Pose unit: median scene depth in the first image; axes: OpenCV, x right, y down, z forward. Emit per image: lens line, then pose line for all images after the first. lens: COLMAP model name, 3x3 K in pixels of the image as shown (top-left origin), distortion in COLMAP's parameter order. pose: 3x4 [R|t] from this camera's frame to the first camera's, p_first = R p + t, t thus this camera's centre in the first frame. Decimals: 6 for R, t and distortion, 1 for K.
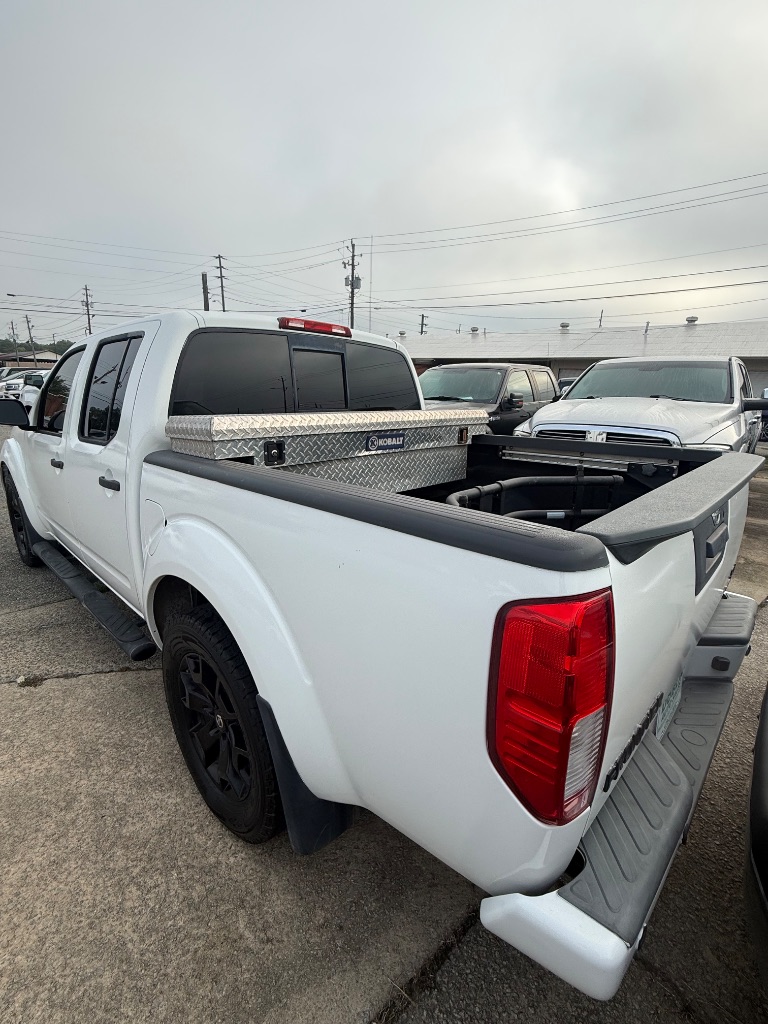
lens RADIAL K [[460.1, 0, 388.4], [0, 460.1, 515.1], [0, 0, 1]] dist [0.000816, 0.000116]
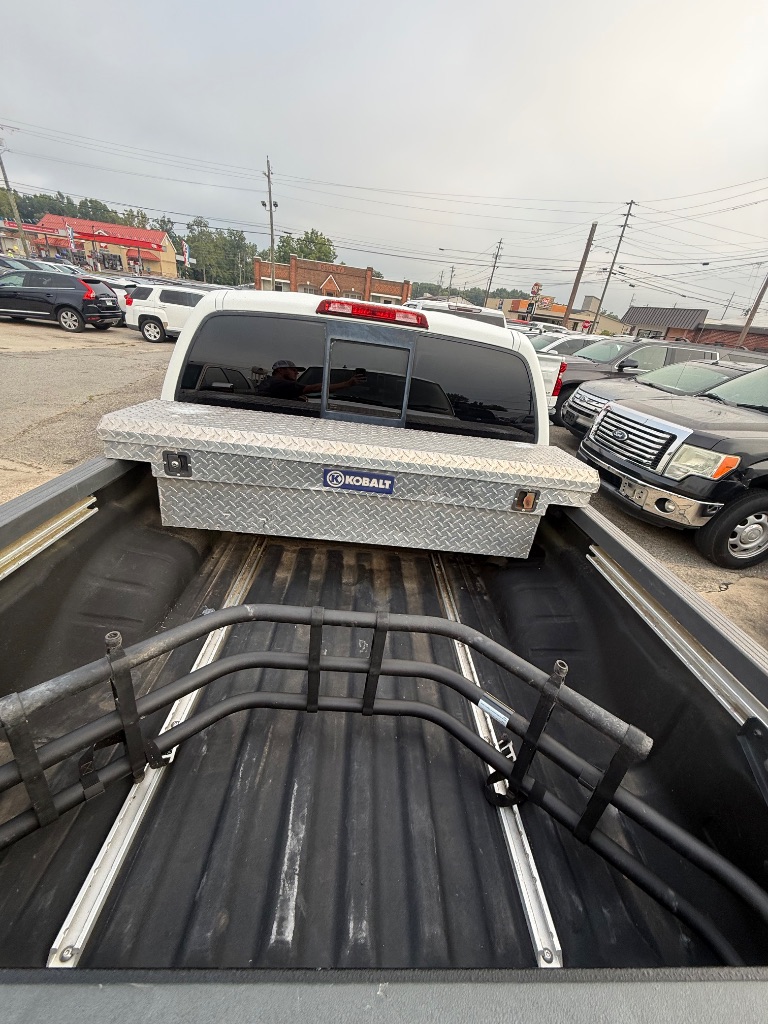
lens RADIAL K [[408.5, 0, 383.0], [0, 408.5, 511.8], [0, 0, 1]] dist [-0.000596, 0.000077]
pose [[0.709557, 0.371120, -0.598998, 0.430352], [-0.289247, 0.928549, 0.232665, -0.271594], [0.642546, 0.008169, 0.766204, 0.496142]]
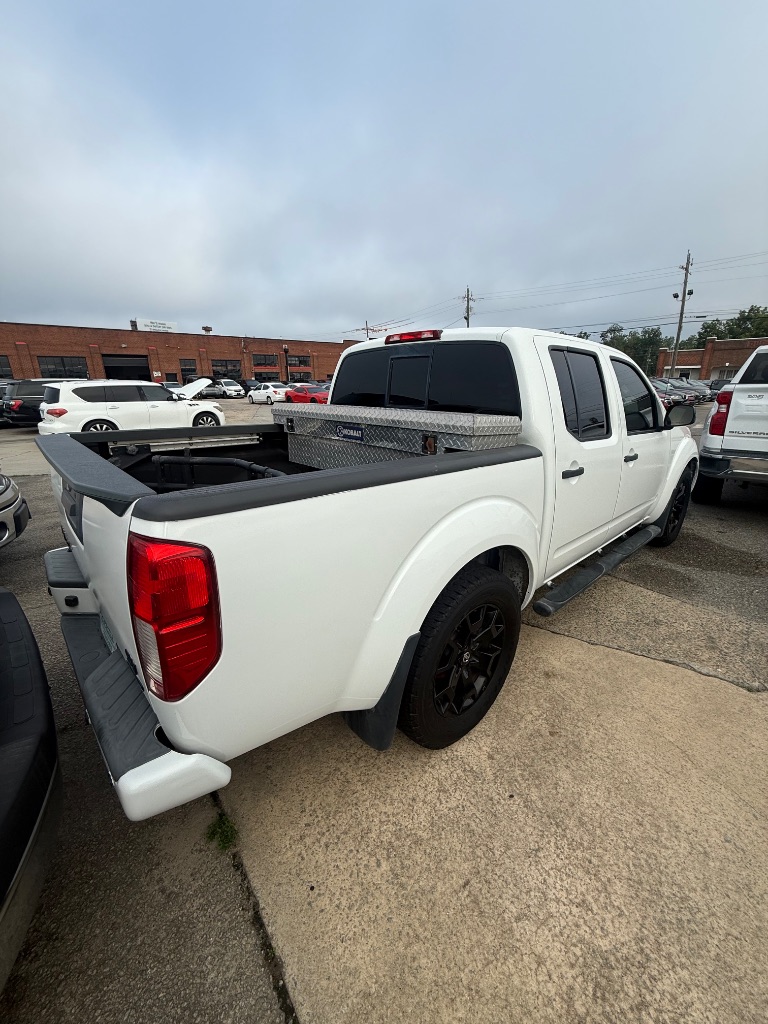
lens RADIAL K [[408.5, 0, 384.5], [0, 408.5, 514.1], [0, 0, 1]] dist [-0.000596, 0.000077]
pose [[-0.064712, 0.281222, -0.957458, 1.045063], [-0.266375, 0.919787, 0.288161, -0.286709], [0.961695, 0.273690, 0.015390, 1.097408]]
